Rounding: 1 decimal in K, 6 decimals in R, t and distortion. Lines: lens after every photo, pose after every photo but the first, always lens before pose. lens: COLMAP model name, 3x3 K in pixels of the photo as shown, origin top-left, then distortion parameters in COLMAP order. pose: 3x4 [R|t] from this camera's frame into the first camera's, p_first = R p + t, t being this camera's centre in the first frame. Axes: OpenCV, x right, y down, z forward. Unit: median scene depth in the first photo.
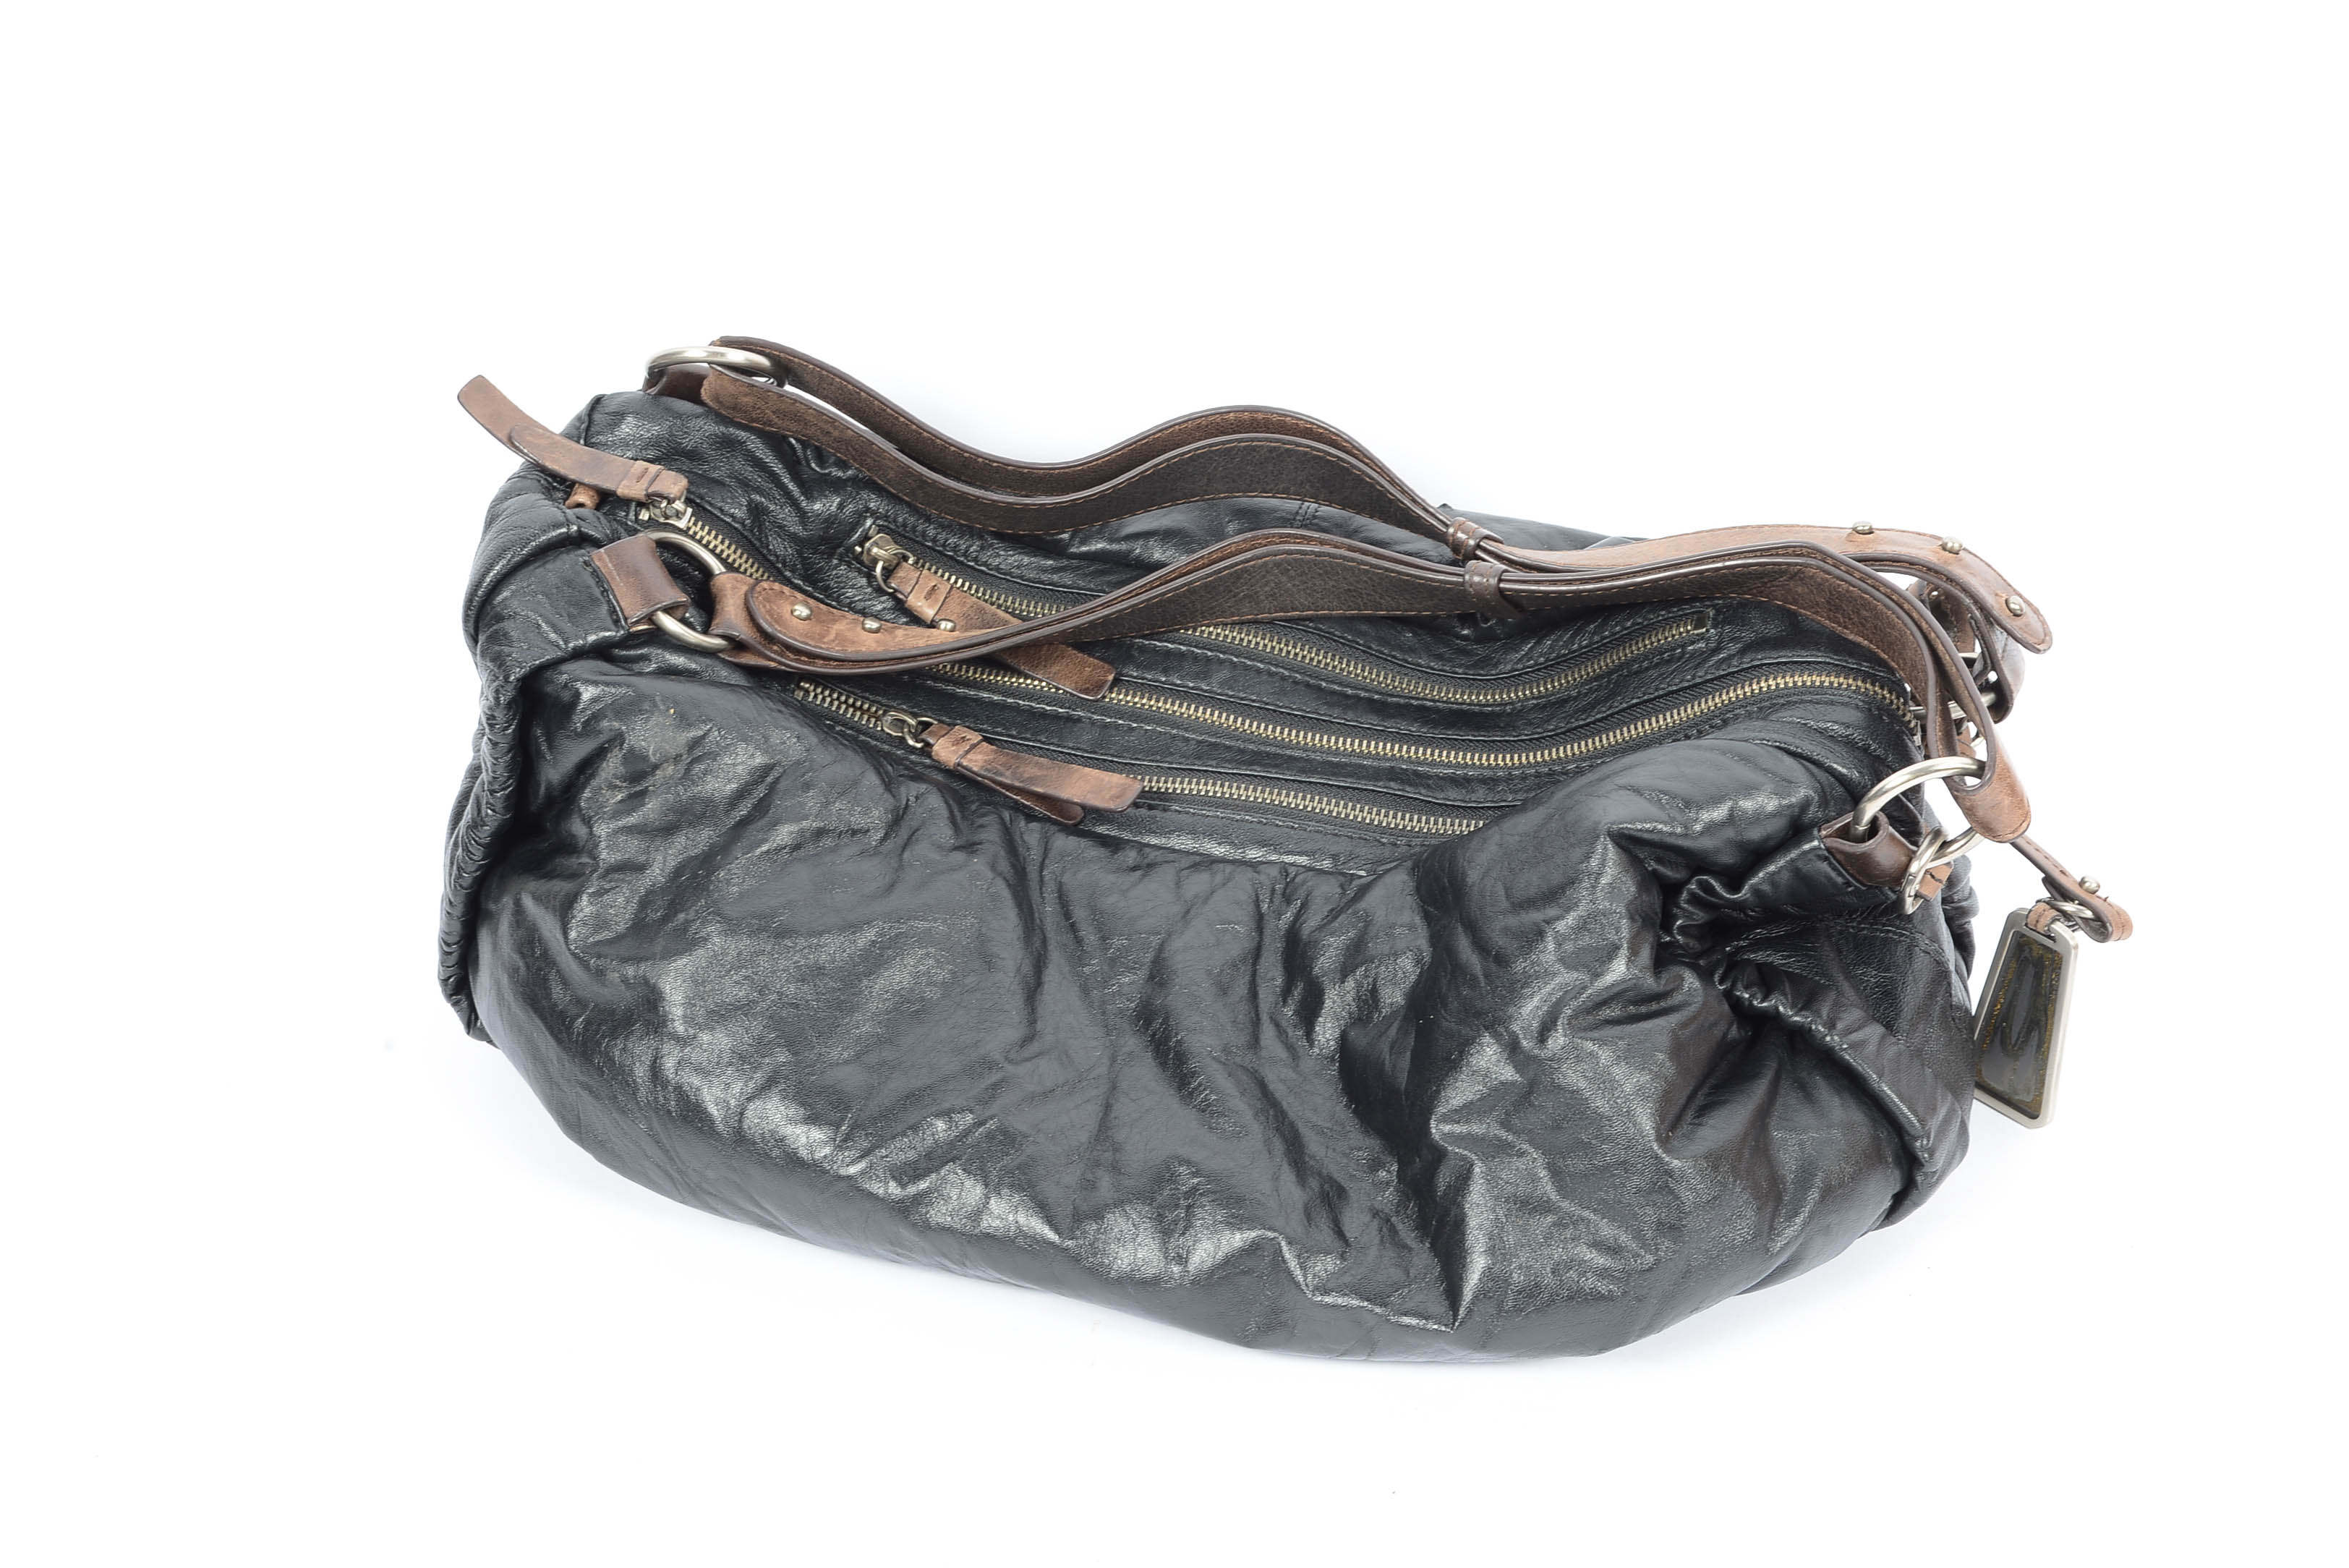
lens RADIAL K [[2902.2, 0, 1173.6], [0, 2902.2, 782.0], [0, 0, 1]] dist [-0.044772, 0.000000]
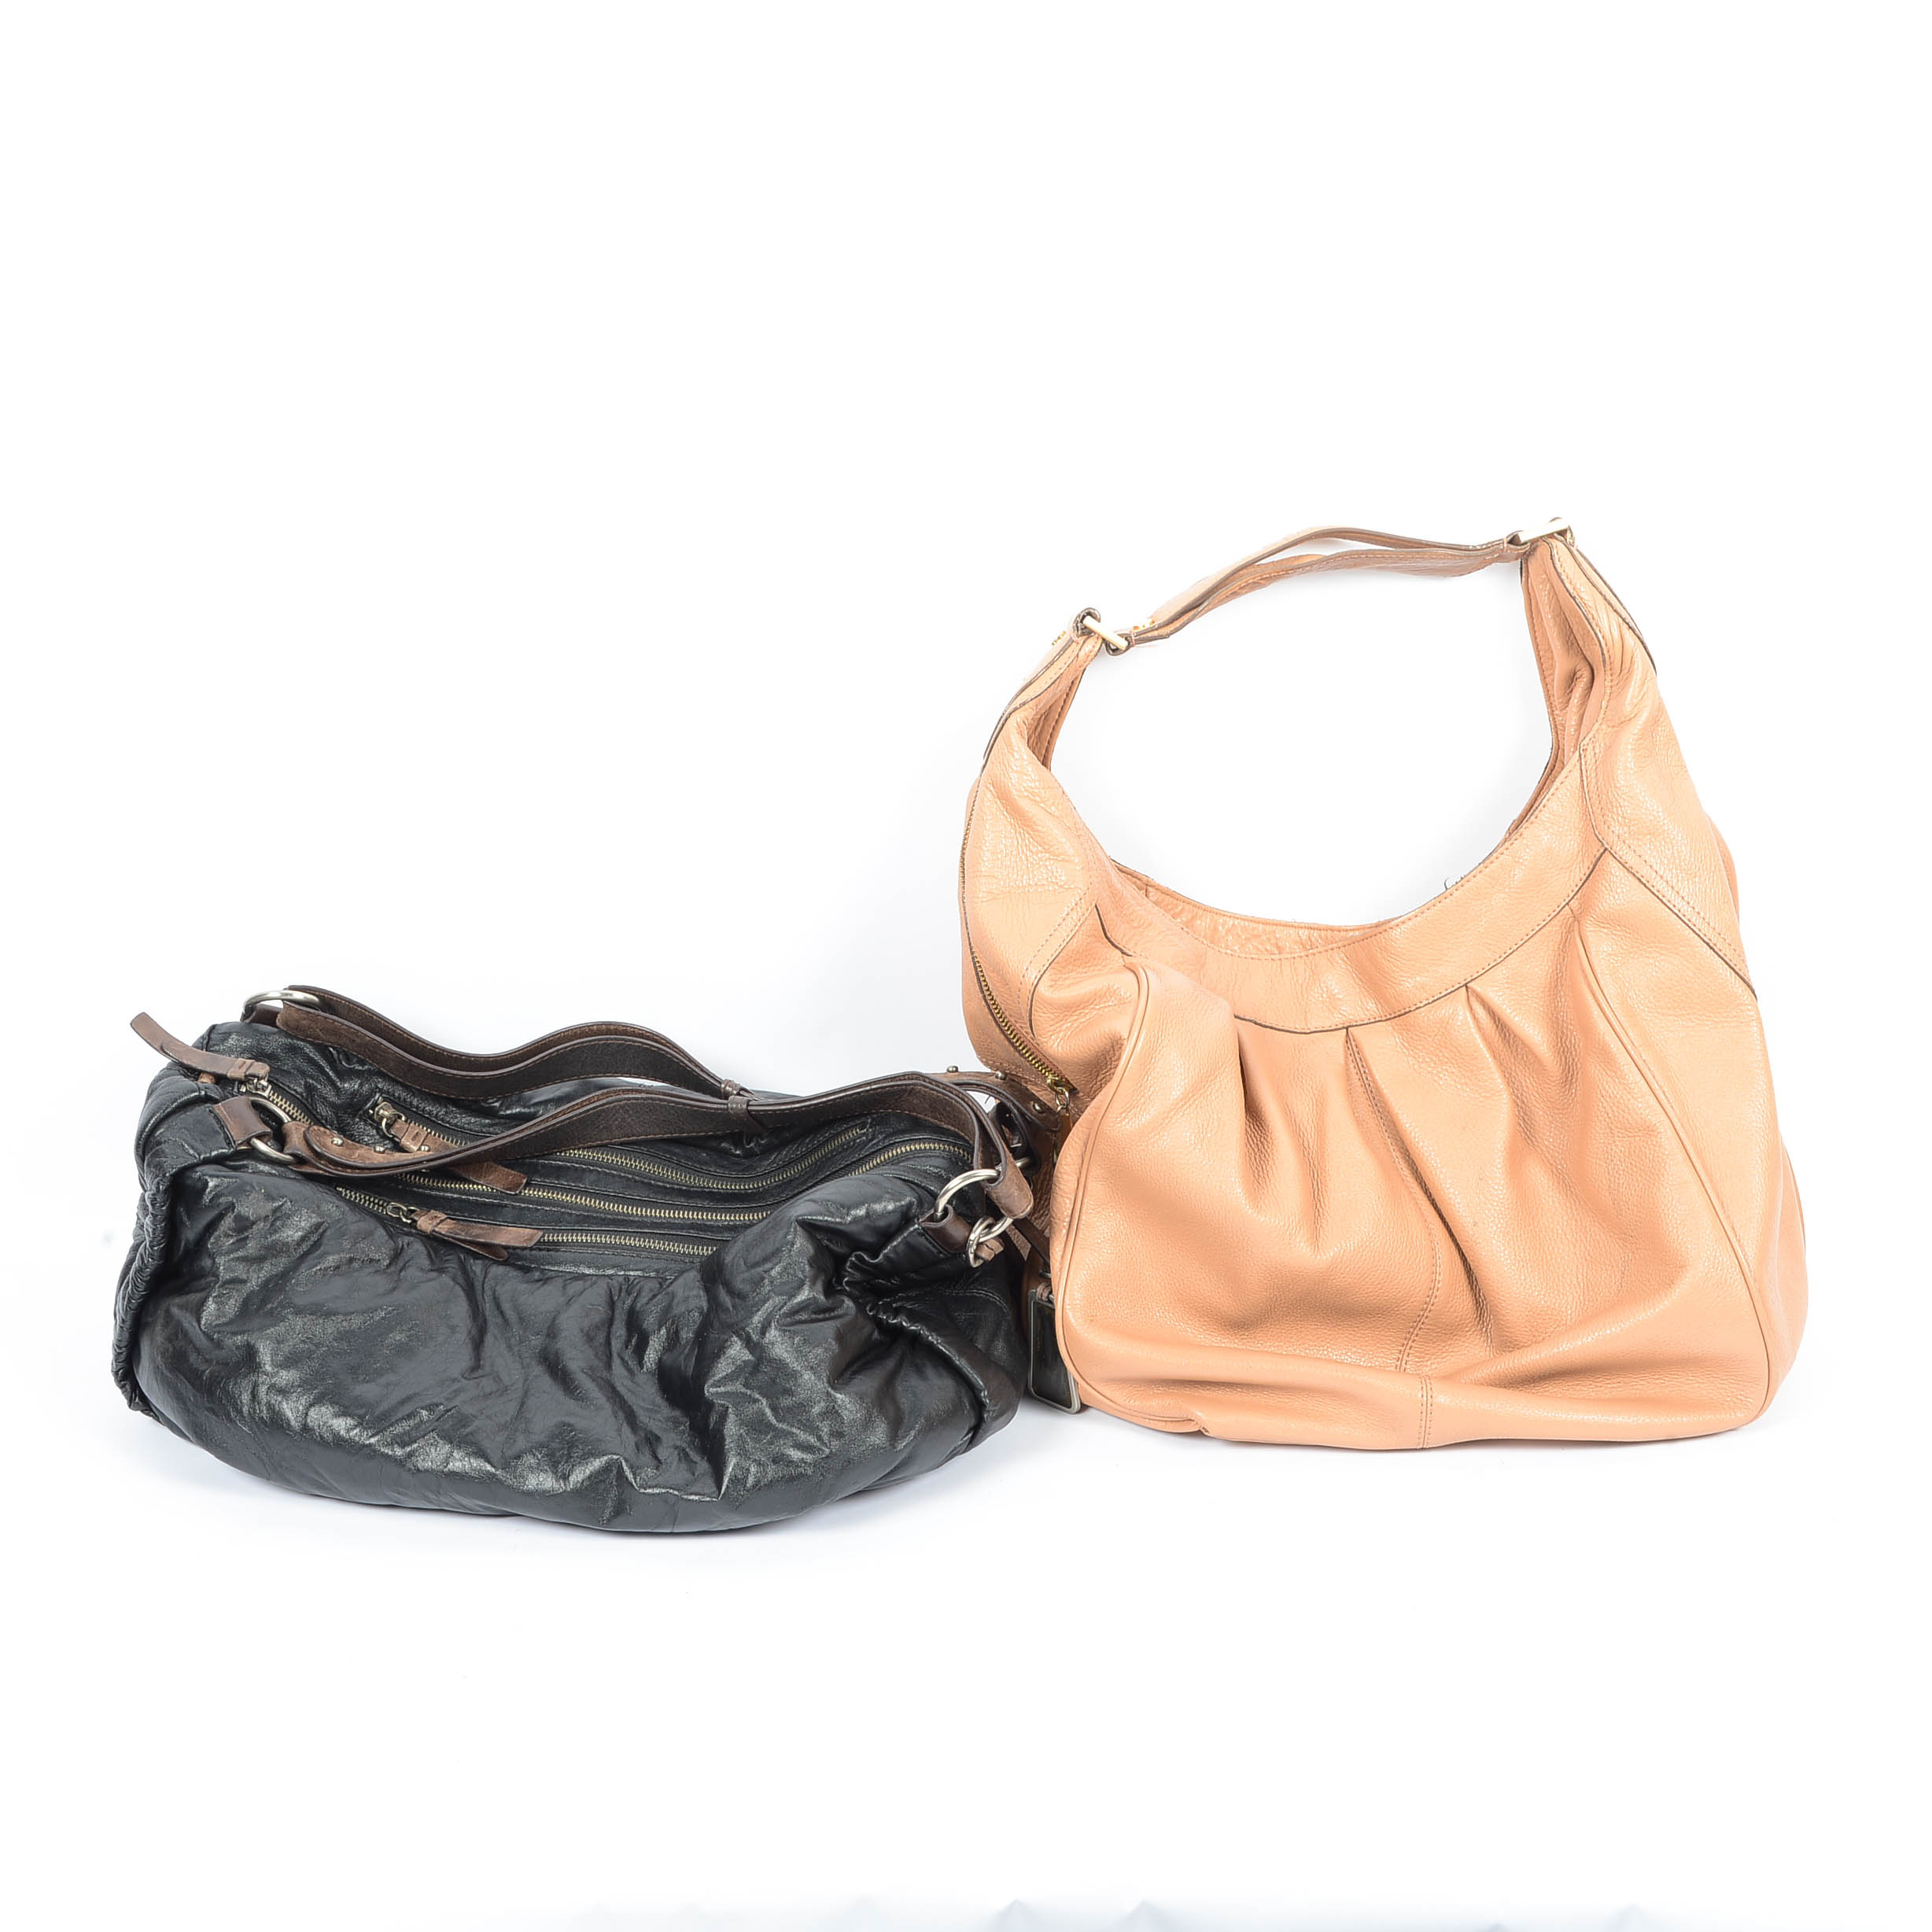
lens RADIAL K [[2702.3, 0, 966.2], [0, 2702.3, 965.5], [0, 0, 1]] dist [-0.058416, 0.000000]
pose [[0.992090, -0.023315, 0.123342, 0.045353], [0.050901, 0.972911, -0.225508, 0.222886], [-0.114742, 0.230002, 0.966402, -0.606135]]
